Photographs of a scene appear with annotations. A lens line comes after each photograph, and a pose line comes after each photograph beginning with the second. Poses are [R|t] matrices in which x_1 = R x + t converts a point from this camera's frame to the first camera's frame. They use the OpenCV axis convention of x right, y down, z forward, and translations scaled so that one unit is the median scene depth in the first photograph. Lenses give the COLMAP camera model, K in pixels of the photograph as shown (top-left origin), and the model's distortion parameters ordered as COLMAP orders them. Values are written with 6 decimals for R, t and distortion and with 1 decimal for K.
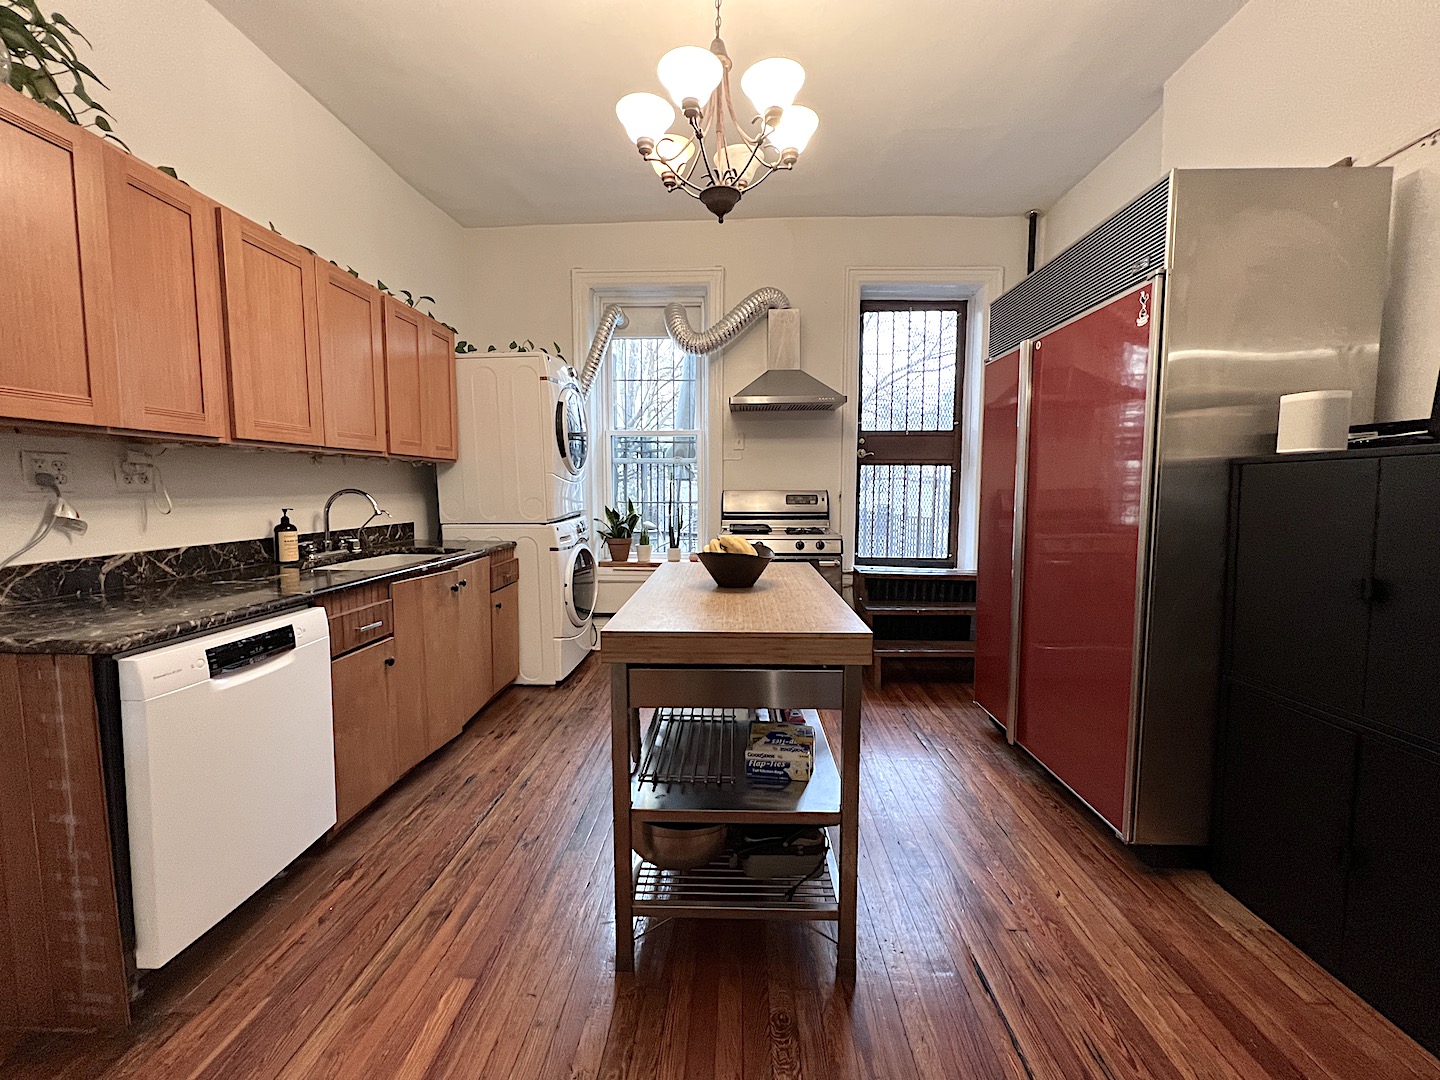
lens RADIAL K [[575.1, 0, 720.0], [0, 575.1, 540.0], [0, 0, 1]] dist [-0.007130, 0.000009]
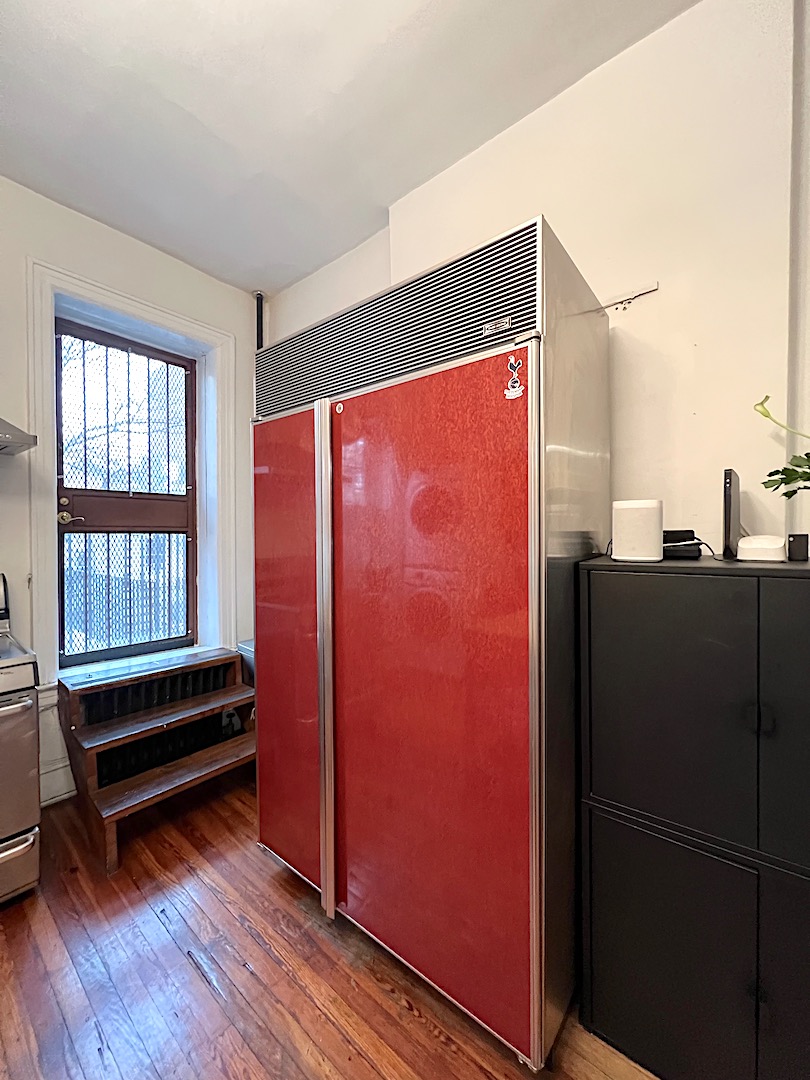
lens RADIAL K [[431.3, 0, 405.0], [0, 431.3, 540.0], [0, 0, 1]] dist [-0.007130, 0.000009]
pose [[0.607062, -0.014356, 0.794525, 0.077226], [0.073216, 0.996594, -0.037935, -0.075006], [-0.791274, 0.081201, 0.606046, 0.342297]]
